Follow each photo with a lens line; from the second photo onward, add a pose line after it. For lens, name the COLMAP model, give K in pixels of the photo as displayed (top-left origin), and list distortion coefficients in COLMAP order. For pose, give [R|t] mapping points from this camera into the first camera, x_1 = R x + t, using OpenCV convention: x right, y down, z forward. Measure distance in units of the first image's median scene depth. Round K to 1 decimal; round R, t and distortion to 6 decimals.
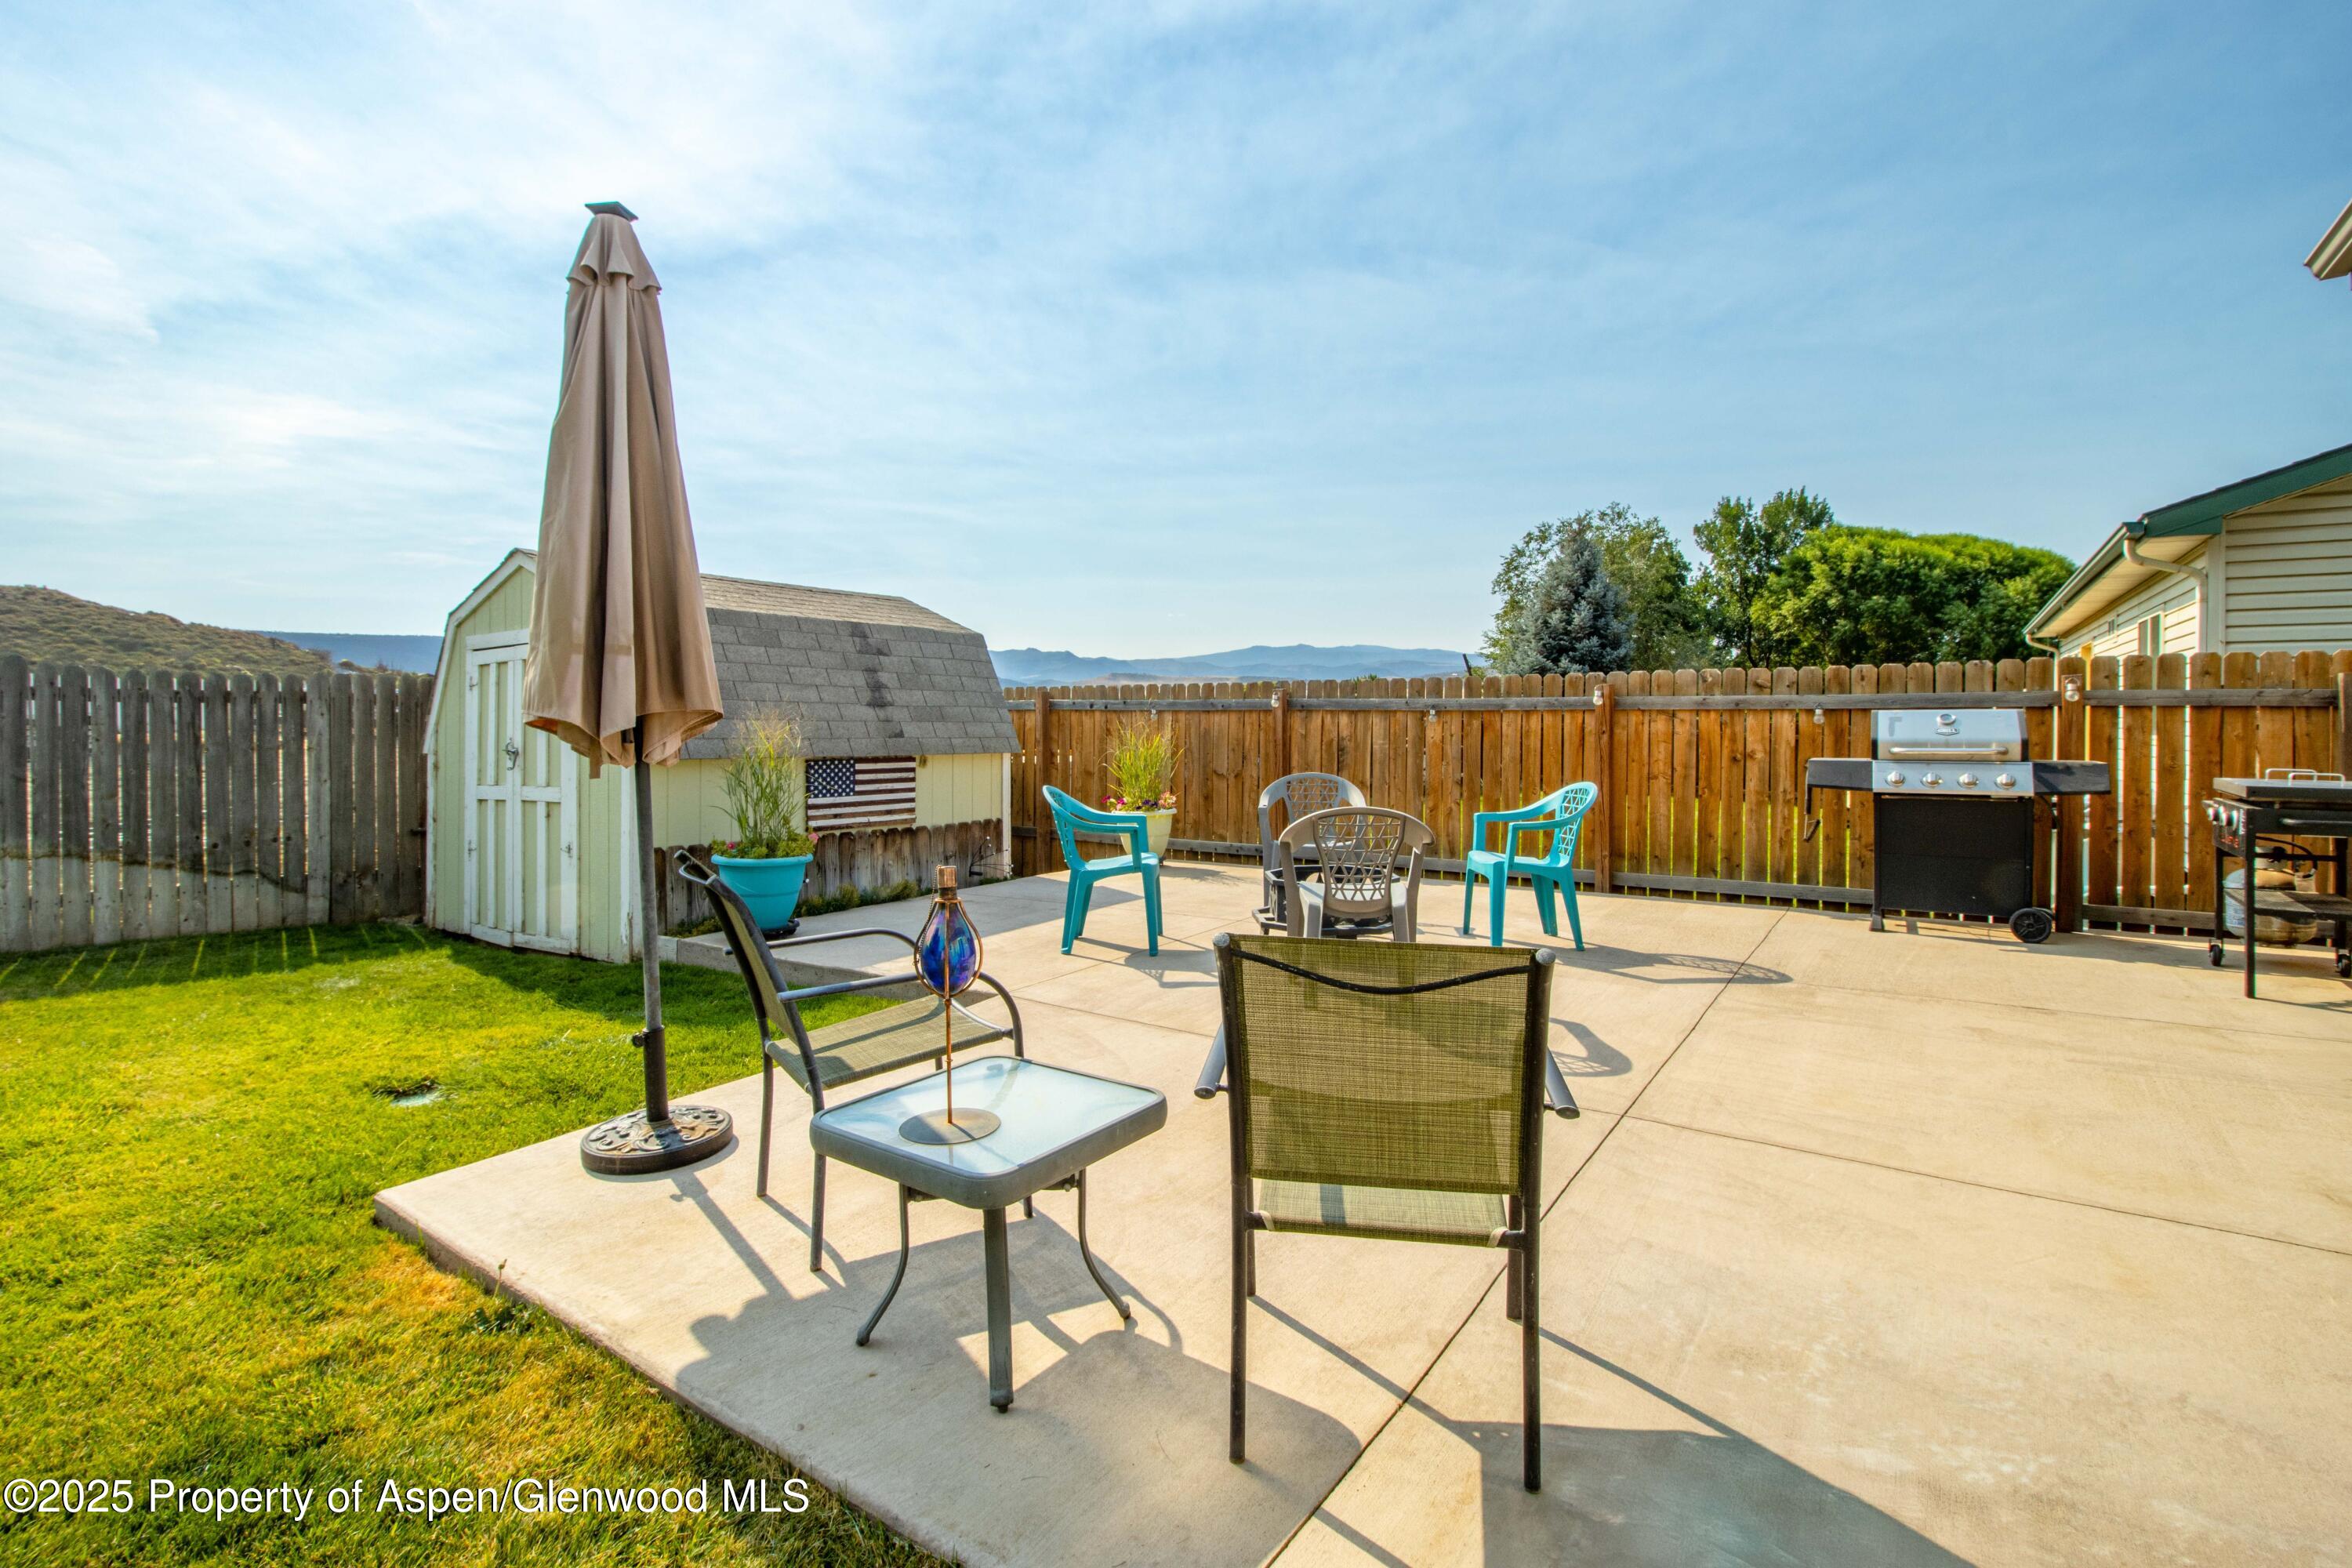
lens RADIAL K [[1112.5, 0, 1167.2], [0, 1112.5, 709.9], [0, 0, 1]] dist [0.011013, -0.000092]
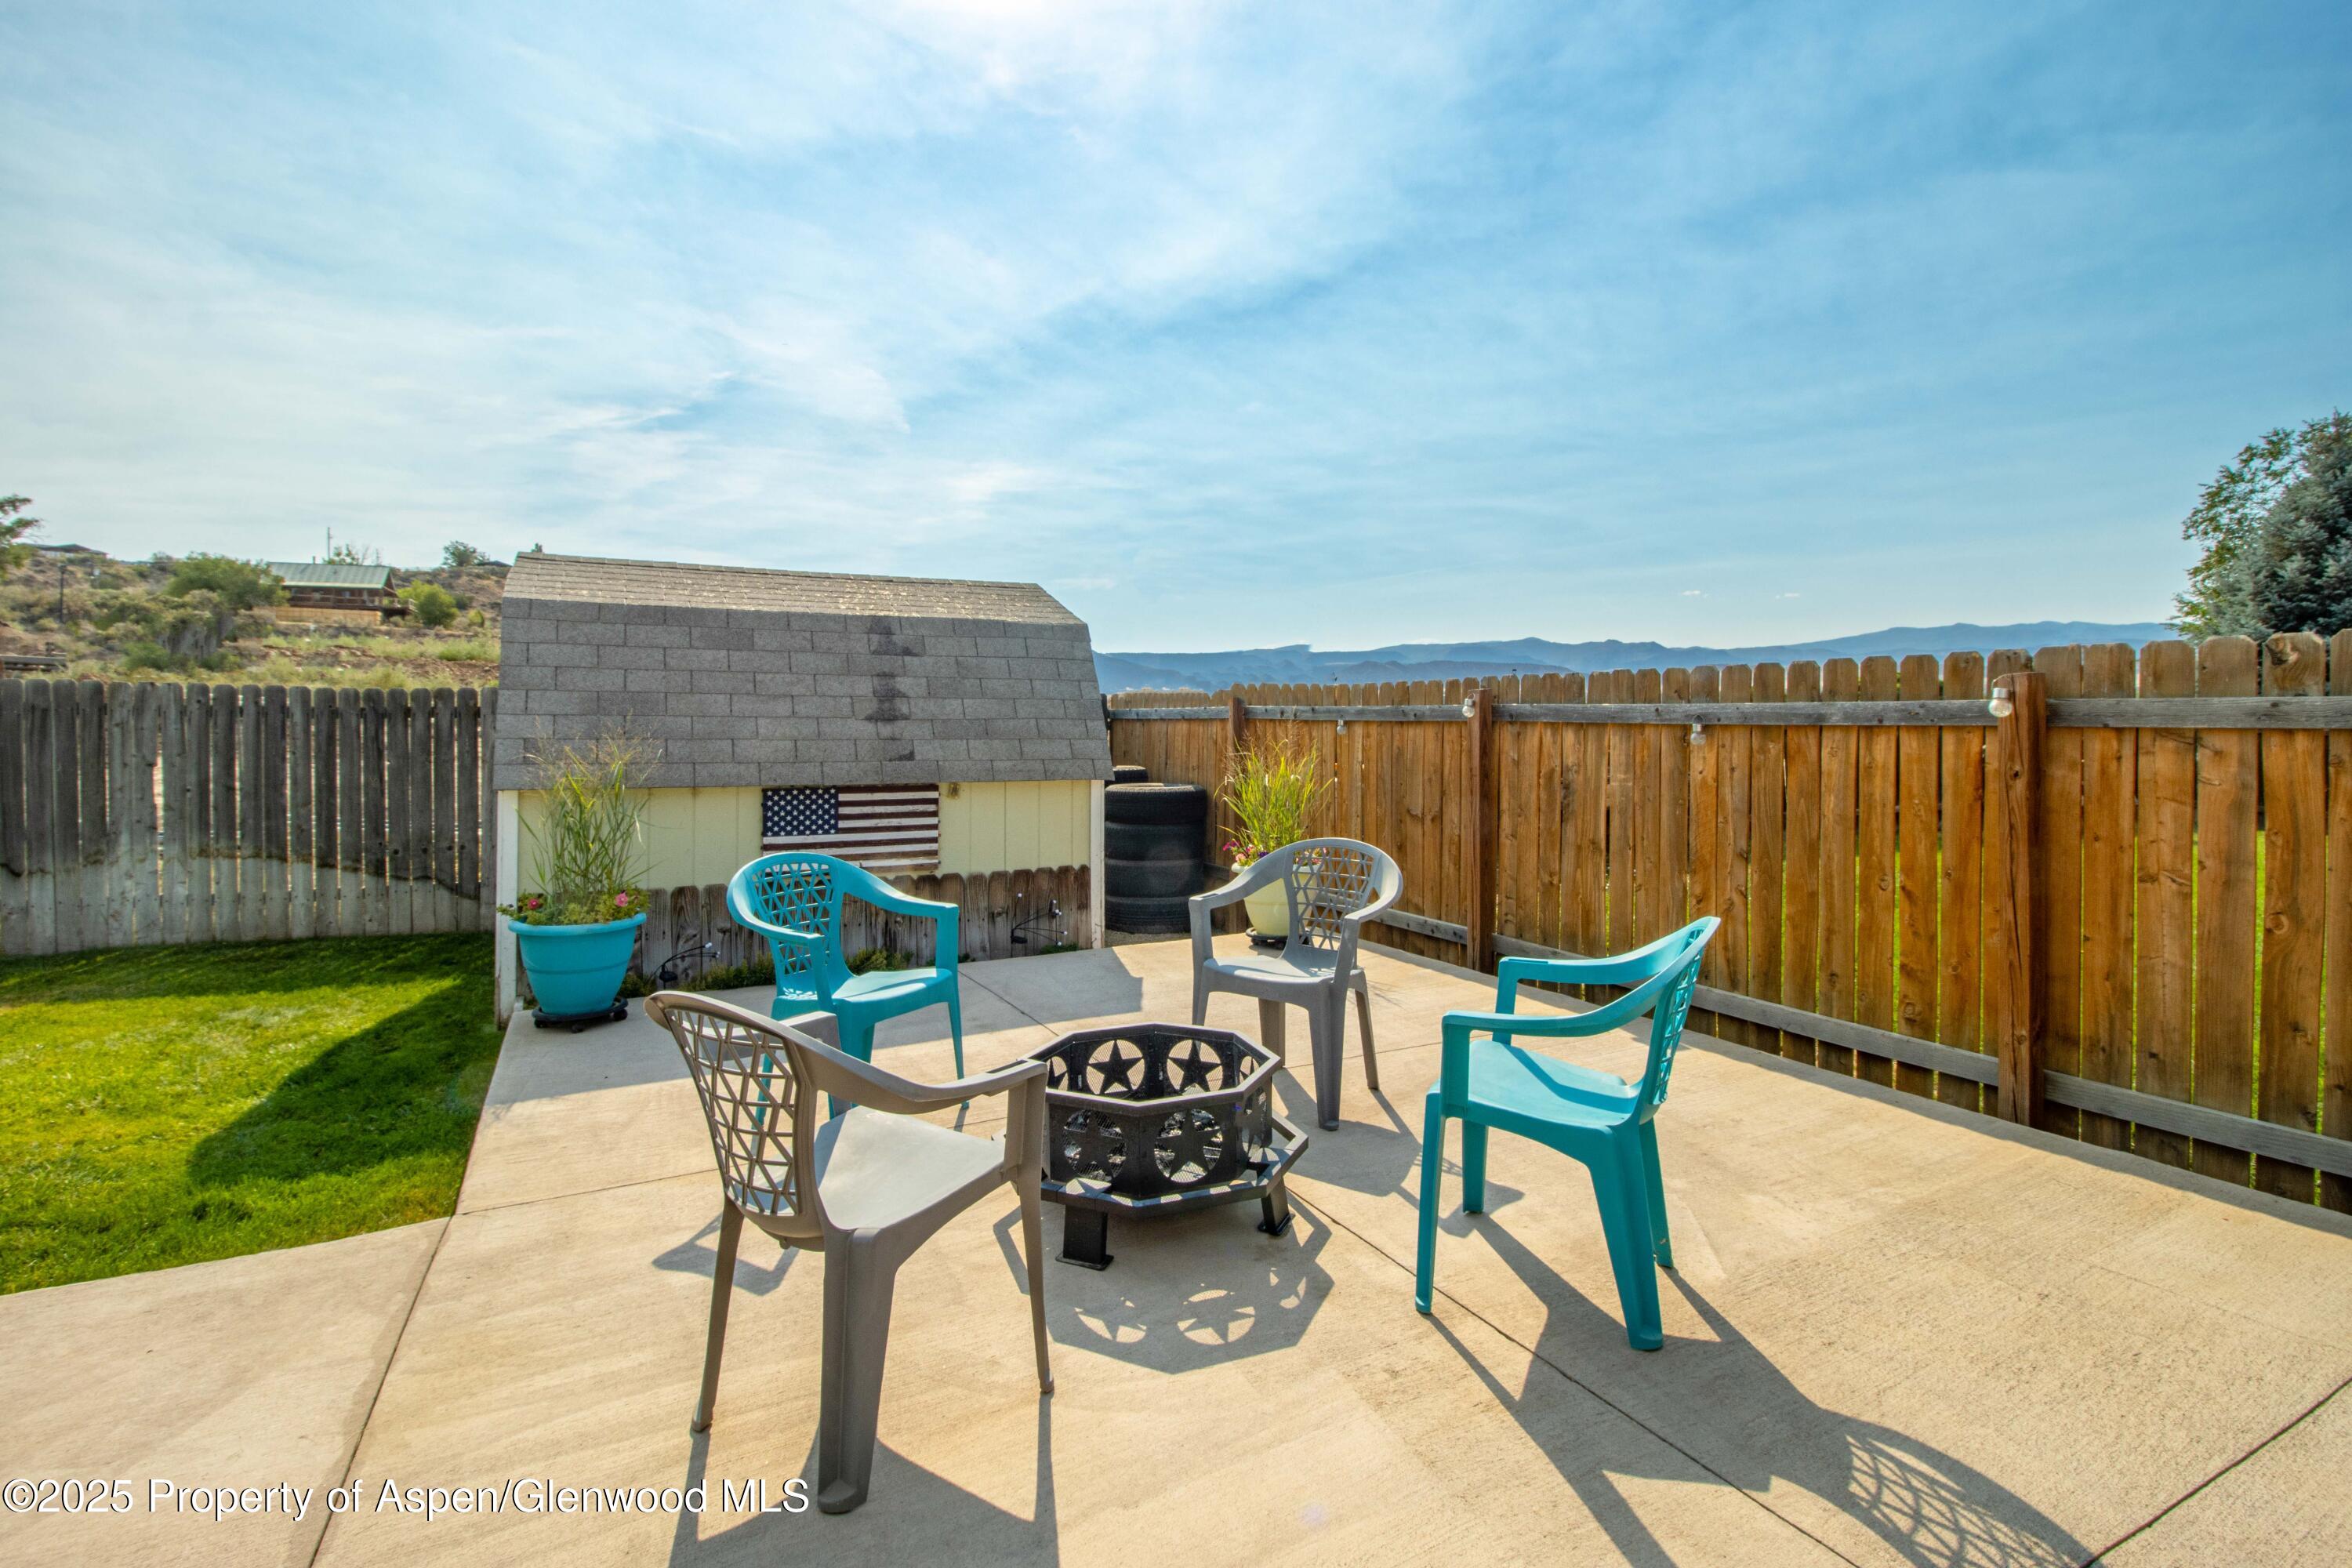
lens RADIAL K [[1105.0, 0, 1177.8], [0, 1105.0, 678.4], [0, 0, 1]] dist [-0.000100, -0.000576]
pose [[0.879112, -0.018668, -0.476250, 0.293227], [0.006576, 0.999613, -0.027044, -0.010310], [0.476571, 0.020643, 0.878894, 0.399739]]
